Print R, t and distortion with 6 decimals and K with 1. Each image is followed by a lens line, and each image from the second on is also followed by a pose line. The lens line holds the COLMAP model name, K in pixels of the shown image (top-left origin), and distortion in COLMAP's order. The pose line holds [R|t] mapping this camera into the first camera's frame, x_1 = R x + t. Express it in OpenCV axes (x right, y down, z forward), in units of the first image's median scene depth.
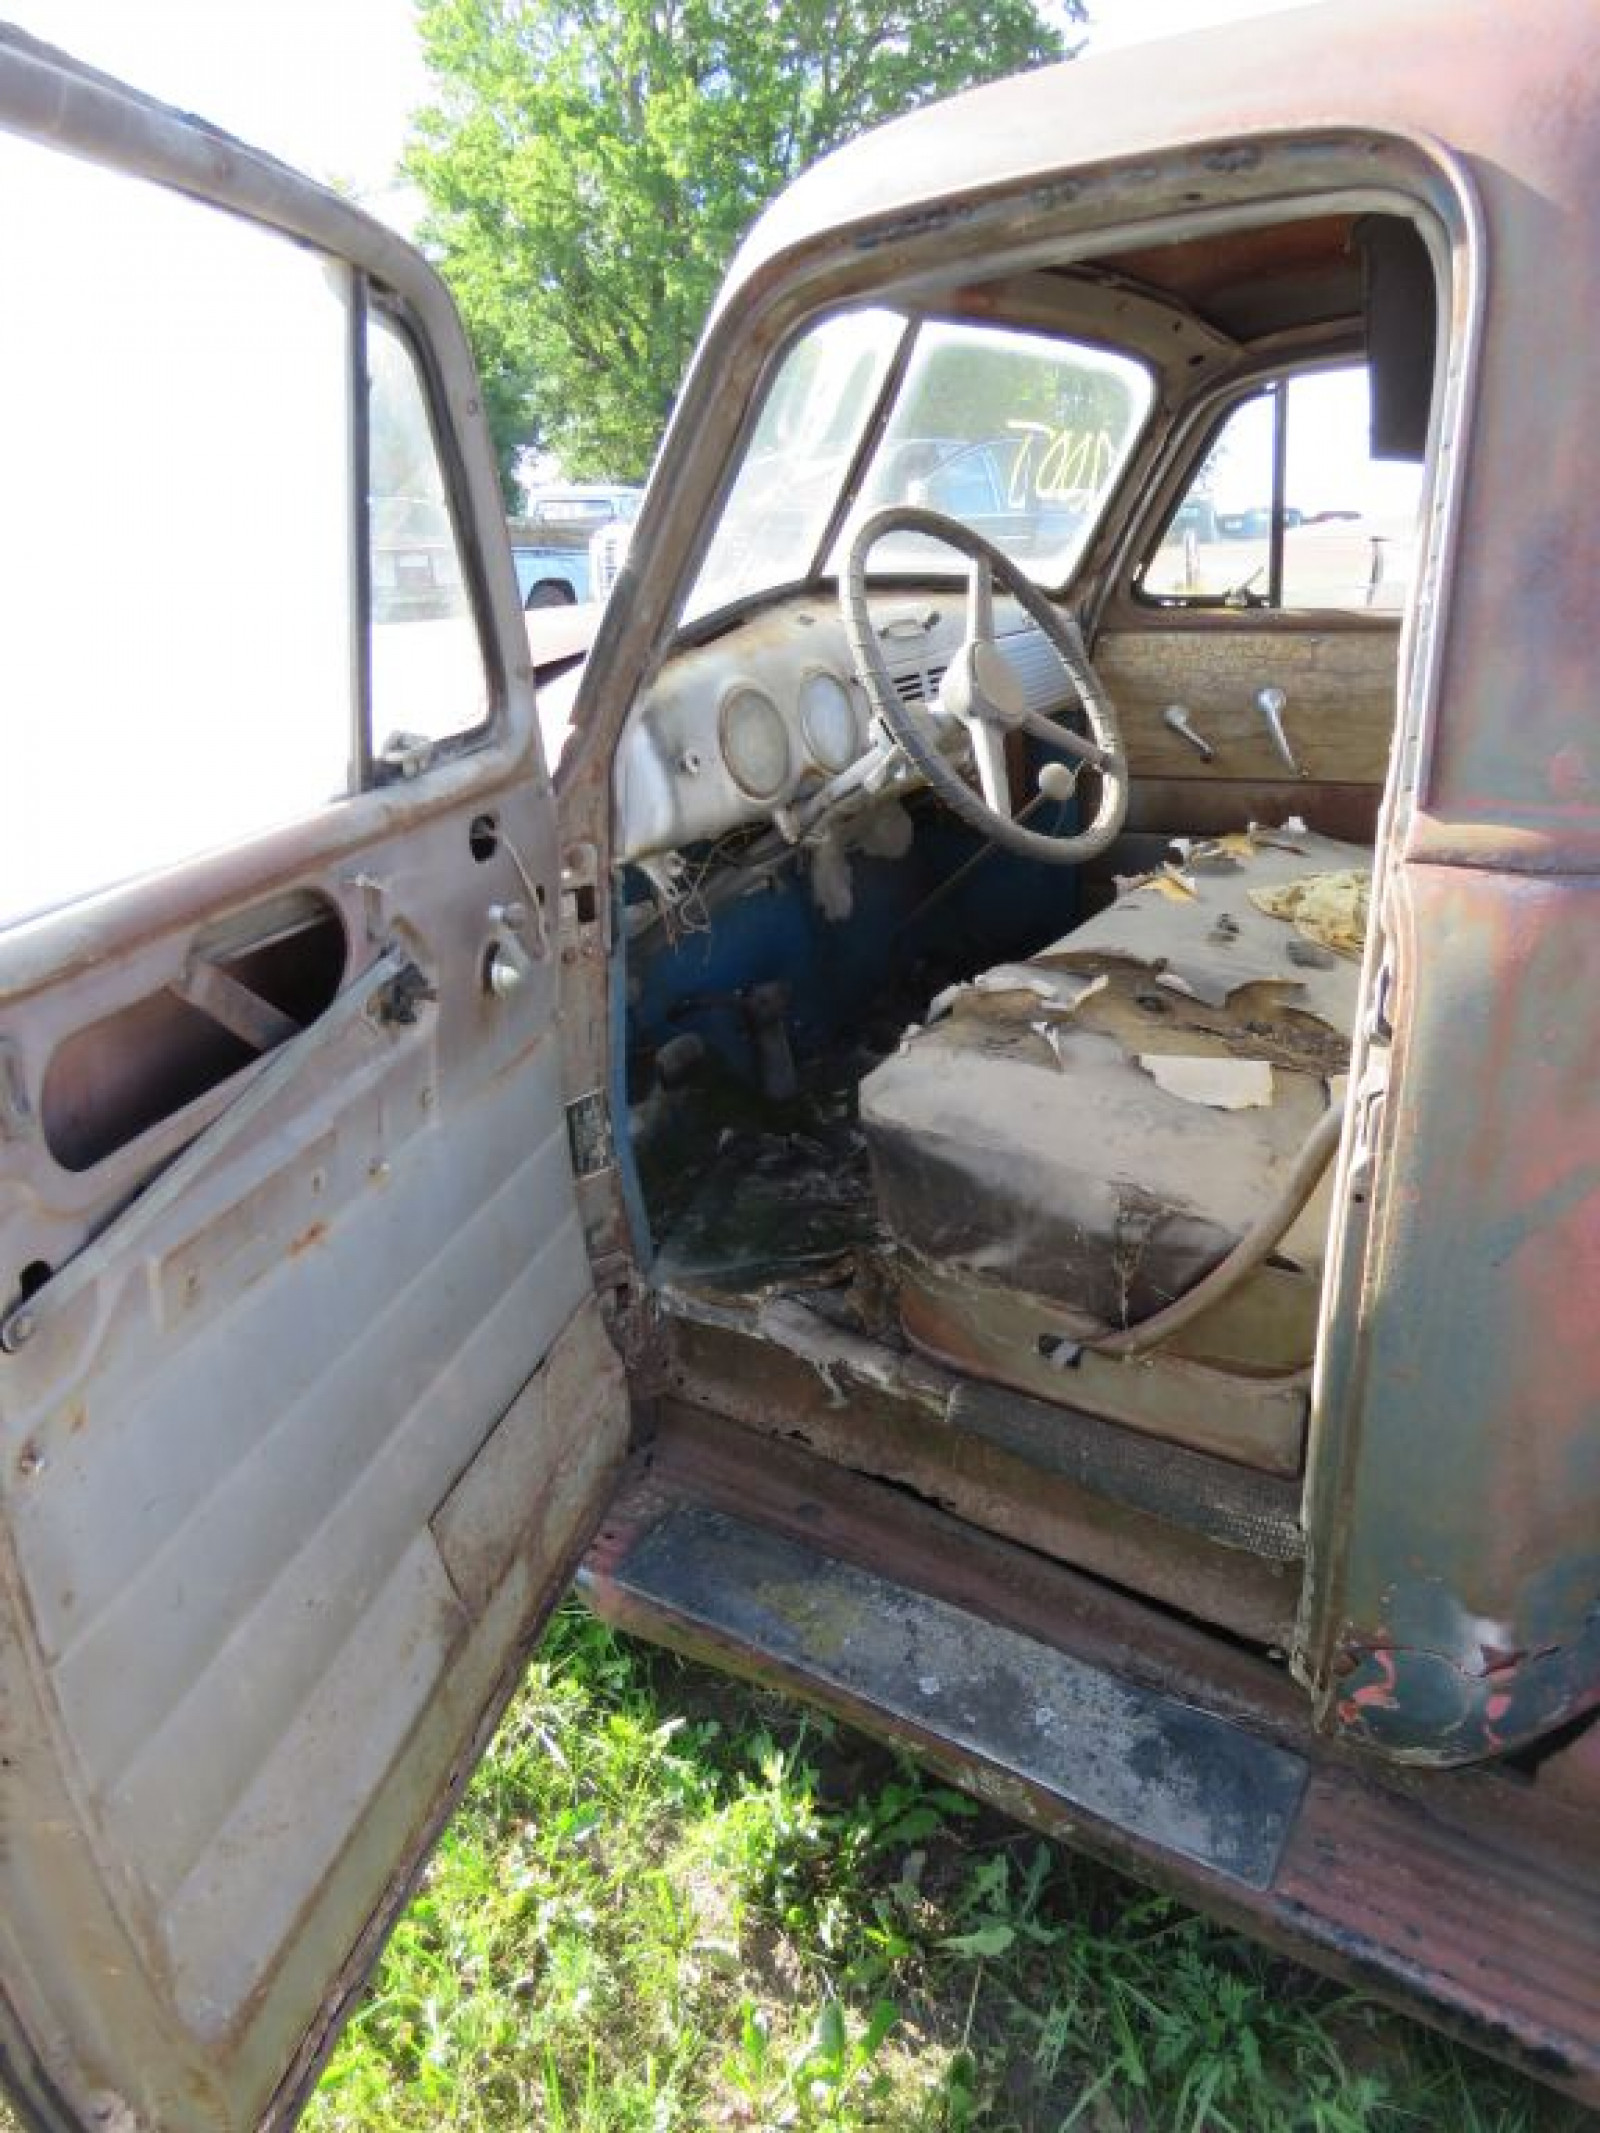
lens RADIAL K [[1428.7, 0, 727.3], [0, 1428.7, 1069.1], [0, 0, 1]] dist [-0.002502, -0.017179]
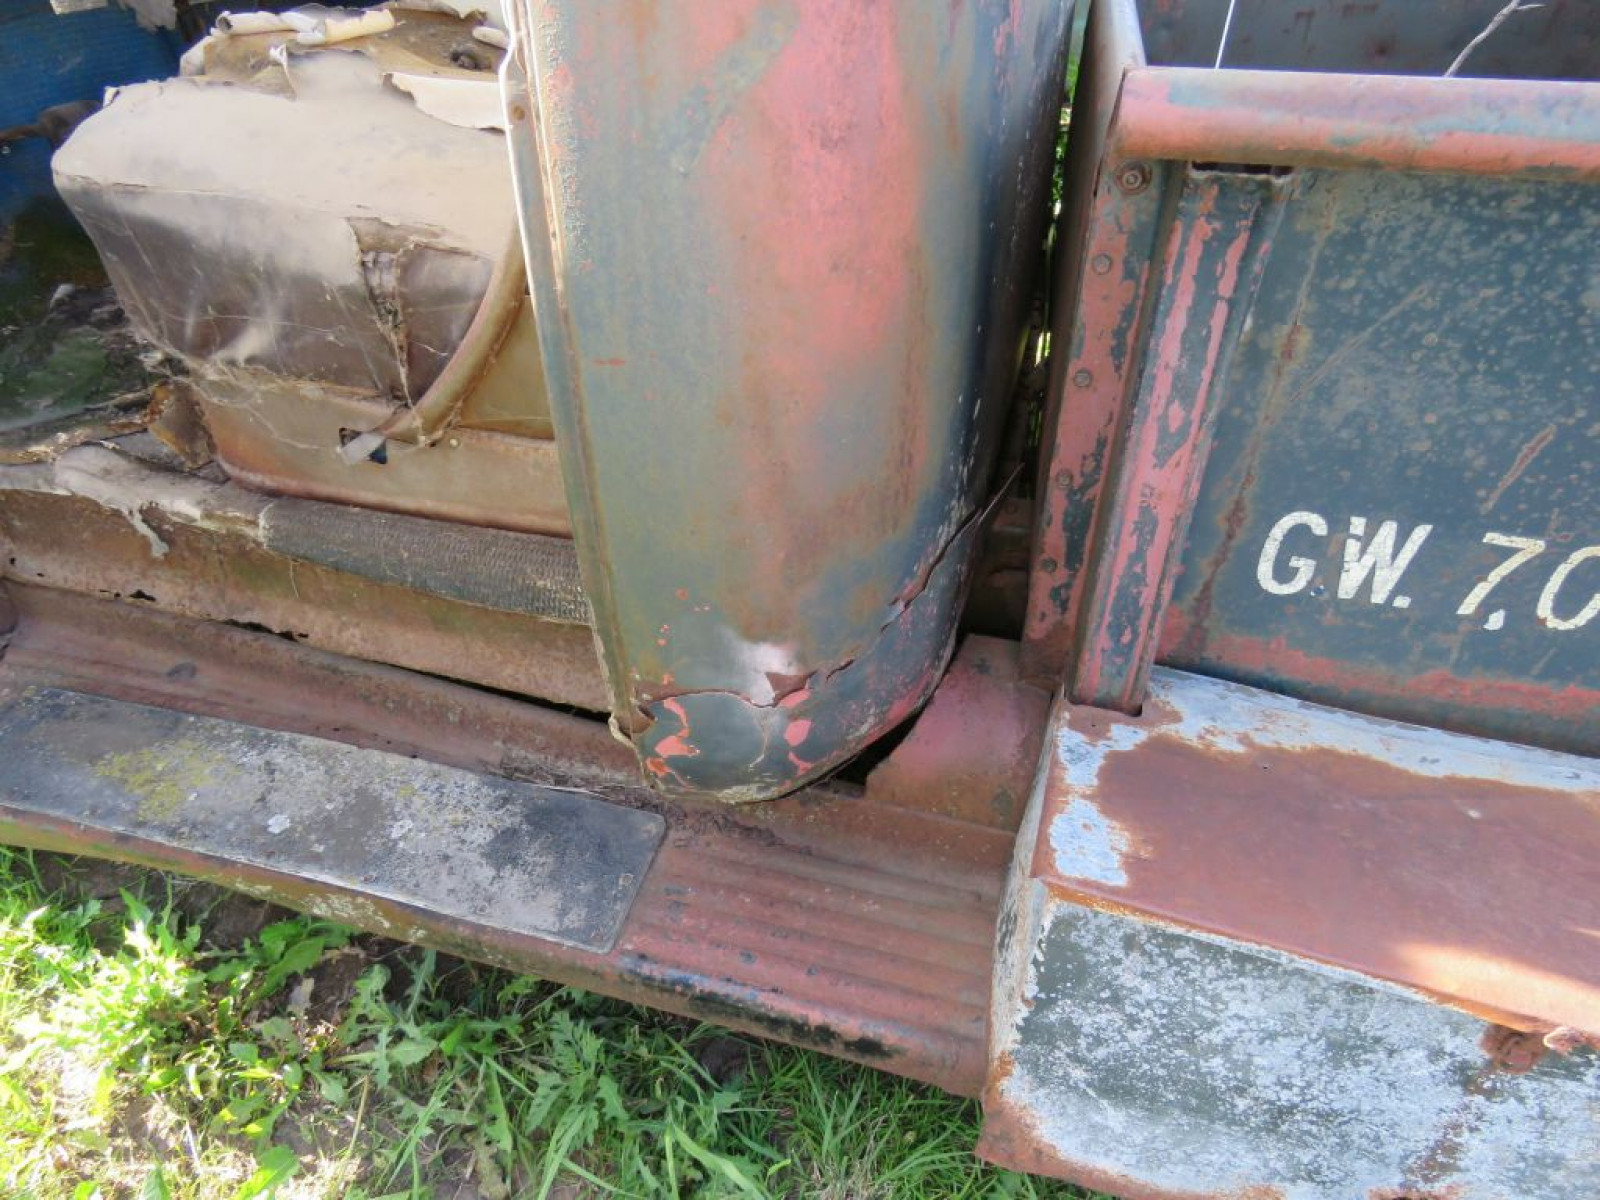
lens RADIAL K [[999.8, 0, 777.0], [0, 999.8, 664.3], [0, 0, 1]] dist [-0.053315, 0.036381]
pose [[0.950543, -0.178971, 0.253845, 0.309109], [0.097291, 0.947732, 0.303874, 0.170899], [-0.294961, -0.264148, 0.918272, 0.342532]]
